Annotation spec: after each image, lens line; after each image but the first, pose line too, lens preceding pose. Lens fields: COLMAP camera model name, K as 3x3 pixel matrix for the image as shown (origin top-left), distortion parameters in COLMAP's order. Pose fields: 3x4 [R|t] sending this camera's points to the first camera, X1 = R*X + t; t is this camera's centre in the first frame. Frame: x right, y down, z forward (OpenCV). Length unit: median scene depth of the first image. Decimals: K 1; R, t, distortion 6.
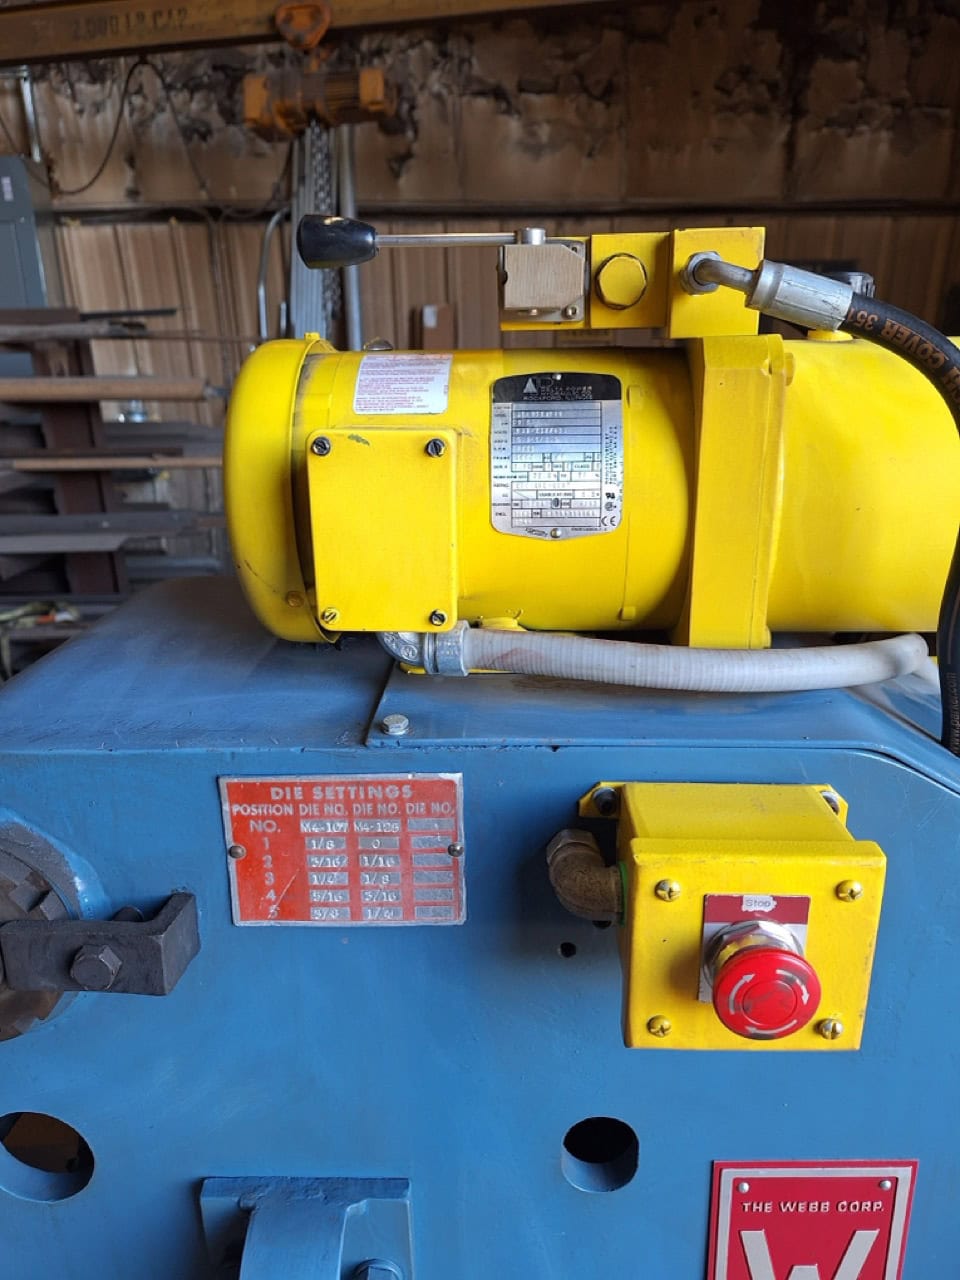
lens RADIAL K [[902.6, 0, 480.0], [0, 902.6, 640.0], [0, 0, 1]] dist [0.002138, 0.000888]
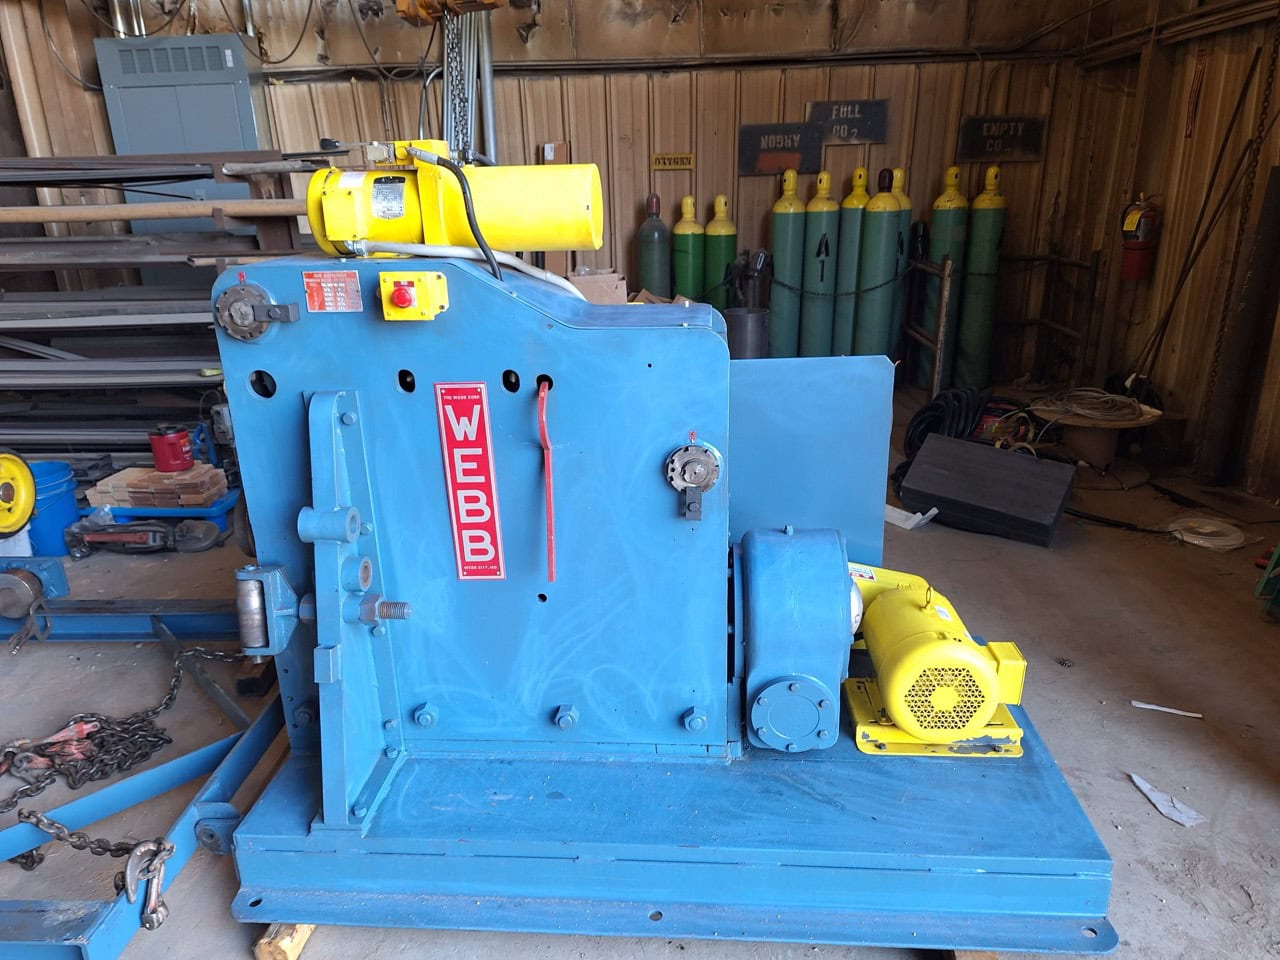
lens RADIAL K [[880.6, 0, 628.0], [0, 880.6, 486.0], [0, 0, 1]] dist [0.041790, -0.041643]
pose [[0.998498, 0.003893, -0.054641, 0.130666], [-0.002678, 0.999748, 0.022298, 0.093925], [0.054714, -0.022118, 0.998257, -0.275475]]
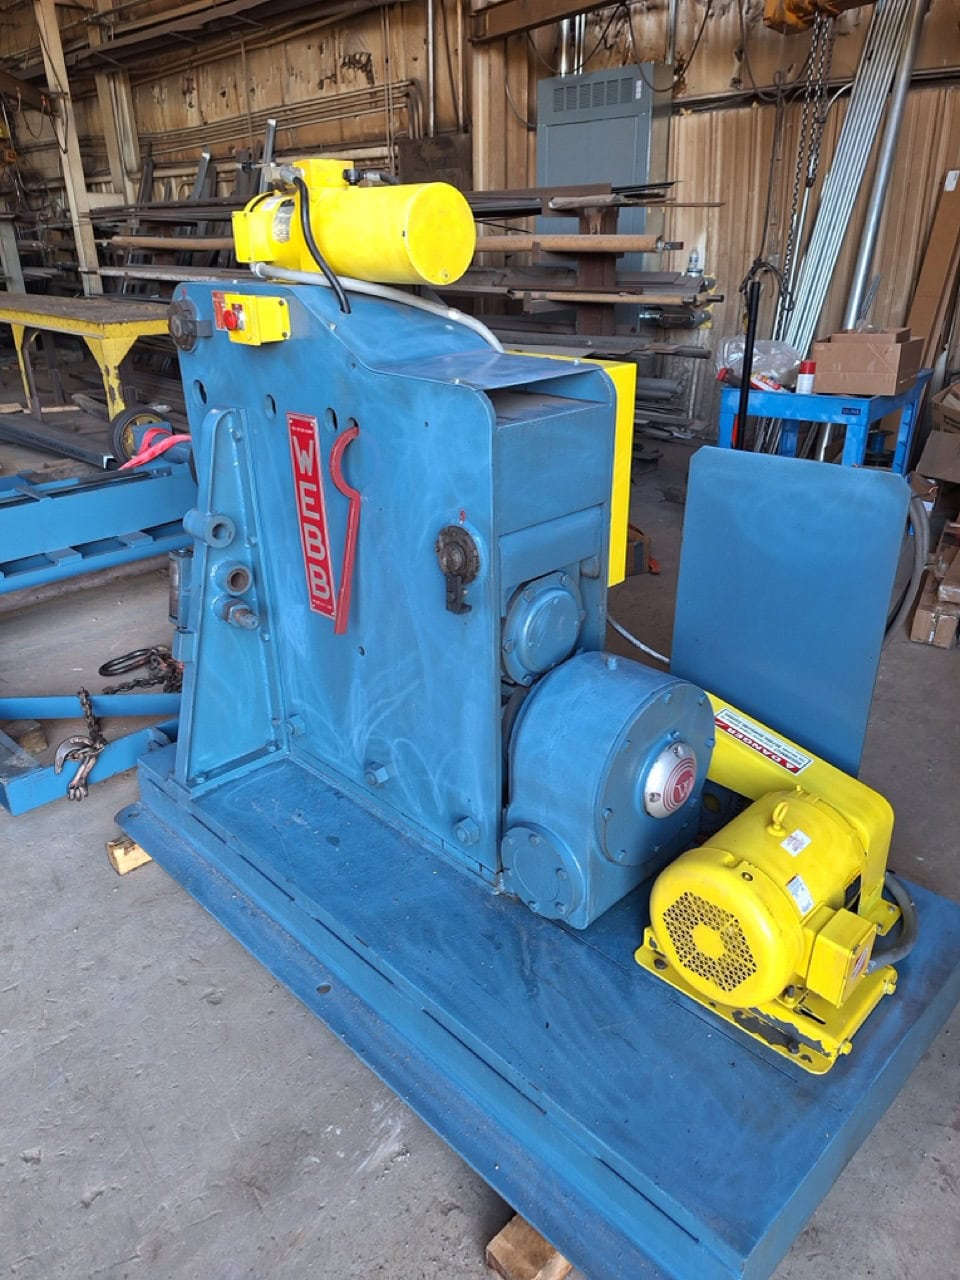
lens RADIAL K [[880.6, 0, 504.0], [0, 880.6, 635.7], [0, 0, 1]] dist [0.041790, -0.041643]
pose [[0.731117, 0.286961, -0.618968, 0.363509], [-0.210944, 0.957868, 0.194915, 0.056478], [0.648822, -0.011939, 0.760846, -0.132428]]
